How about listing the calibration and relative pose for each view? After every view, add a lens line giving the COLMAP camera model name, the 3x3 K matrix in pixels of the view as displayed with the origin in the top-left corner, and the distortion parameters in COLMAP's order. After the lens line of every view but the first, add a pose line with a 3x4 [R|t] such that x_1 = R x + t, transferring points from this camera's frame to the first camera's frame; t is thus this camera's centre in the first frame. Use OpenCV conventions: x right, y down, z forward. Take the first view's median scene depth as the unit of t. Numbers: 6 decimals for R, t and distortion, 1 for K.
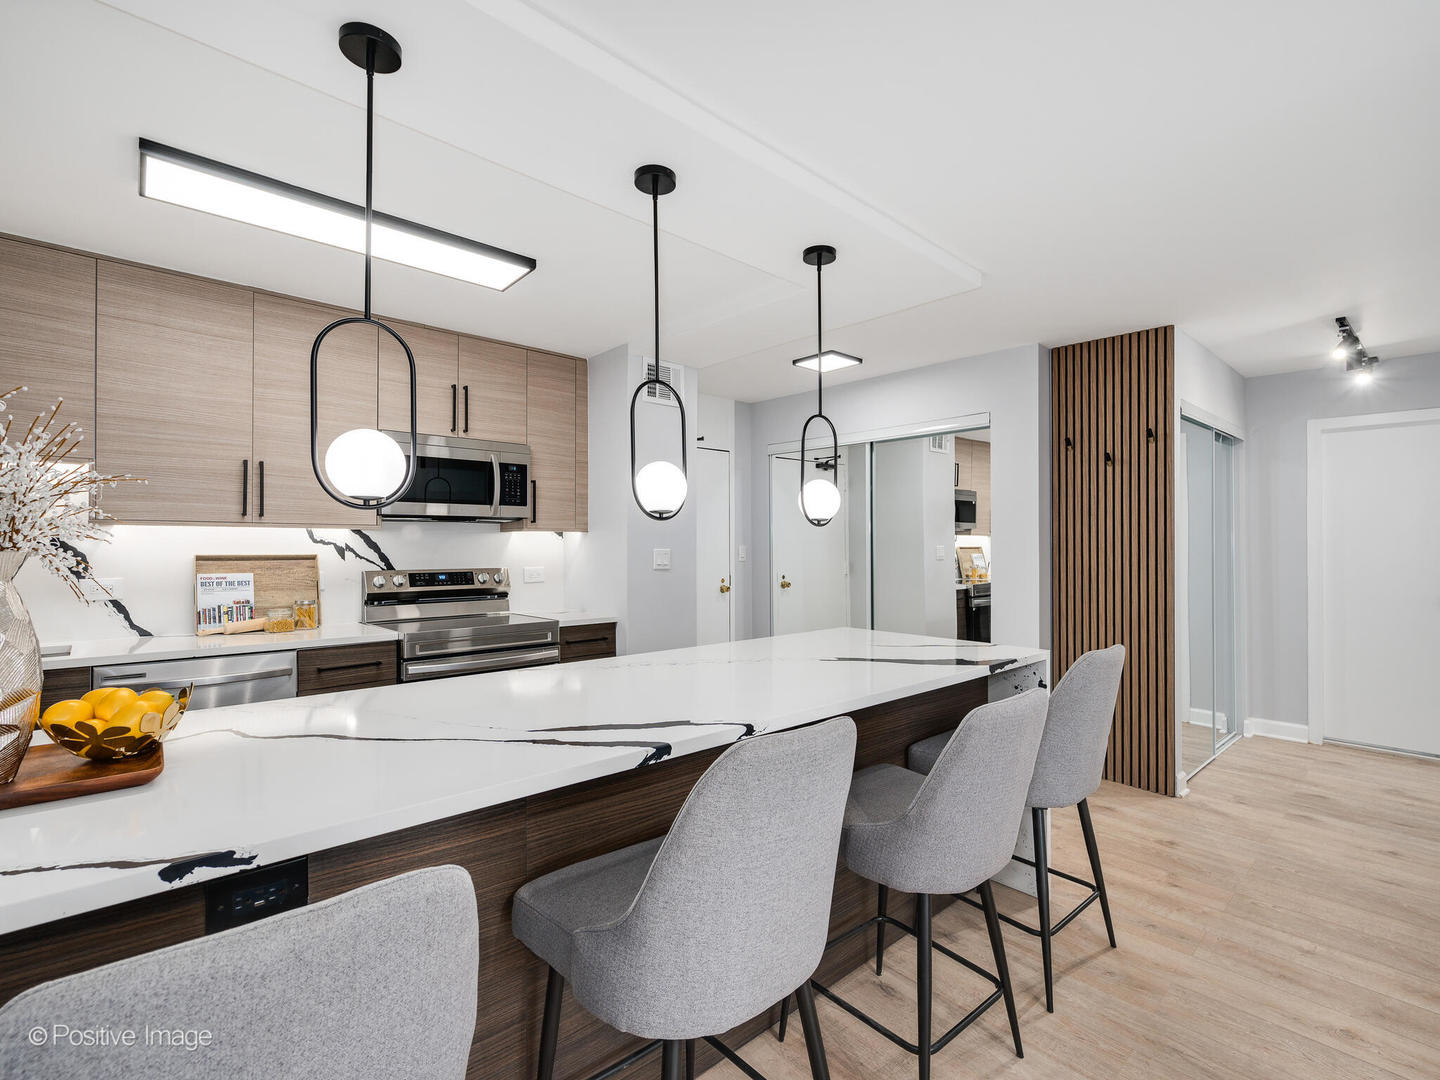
lens RADIAL K [[696.3, 0, 722.5], [0, 696.3, 491.8], [0, 0, 1]] dist [0.004106, -0.000360]
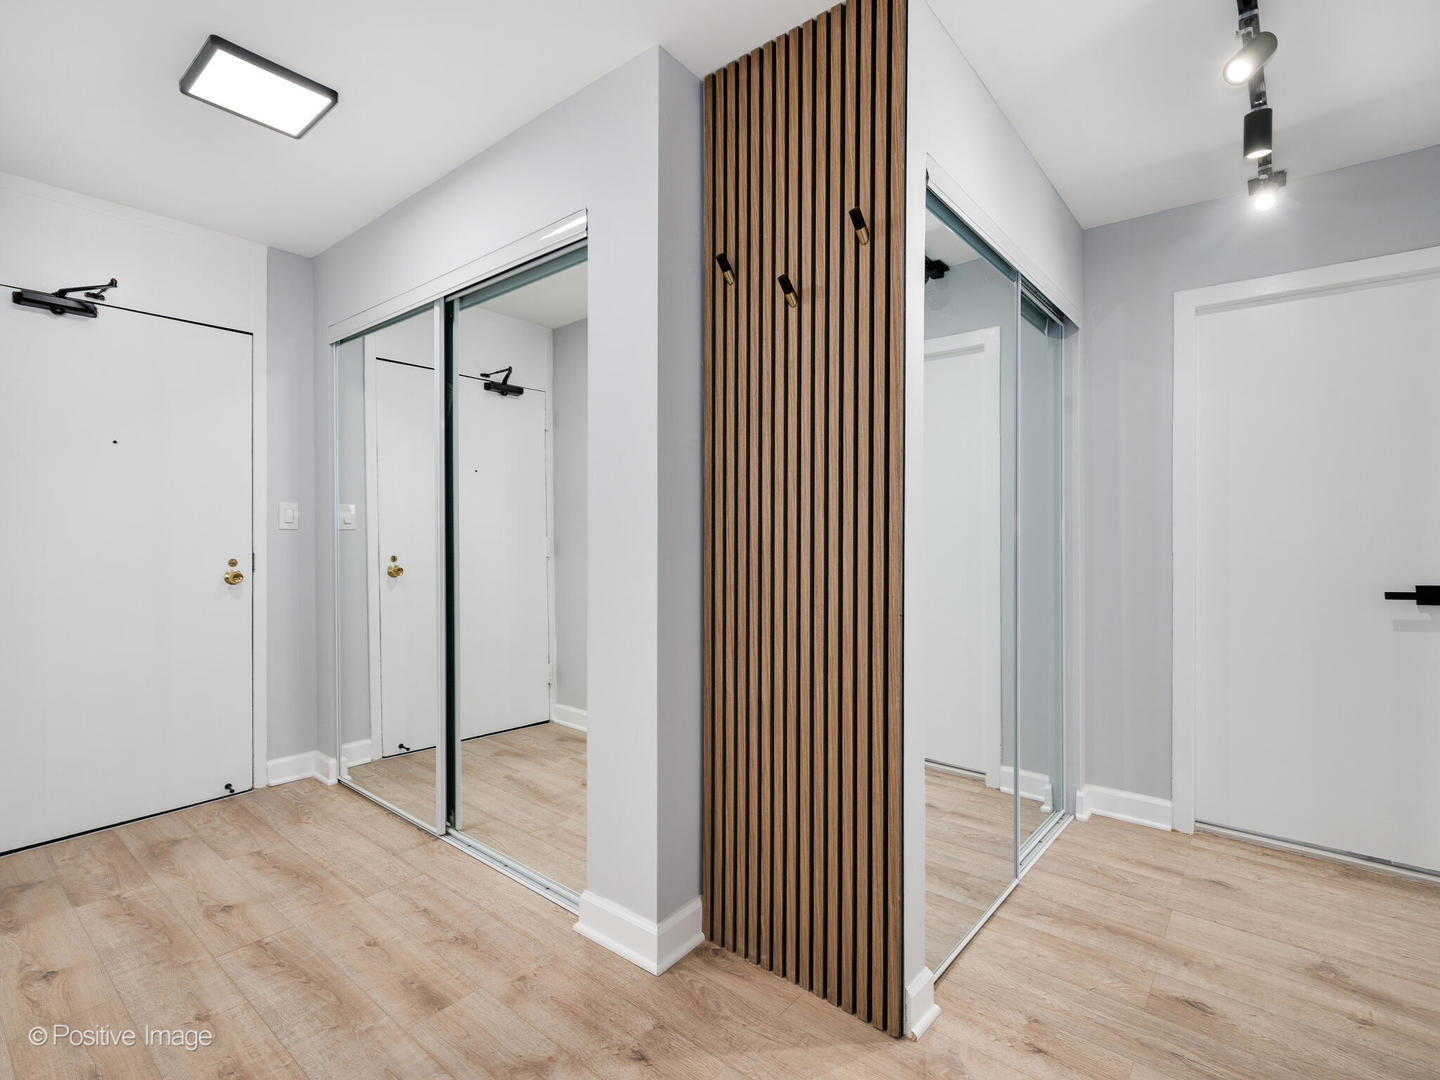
lens RADIAL K [[696.3, 0, 742.5], [0, 696.3, 472.0], [0, 0, 1]] dist [0.004106, -0.000360]
pose [[0.989194, 0.018627, 0.145427, 0.409532], [-0.015499, 0.999624, -0.022618, 0.077361], [-0.145793, 0.020119, 0.989110, 0.489231]]
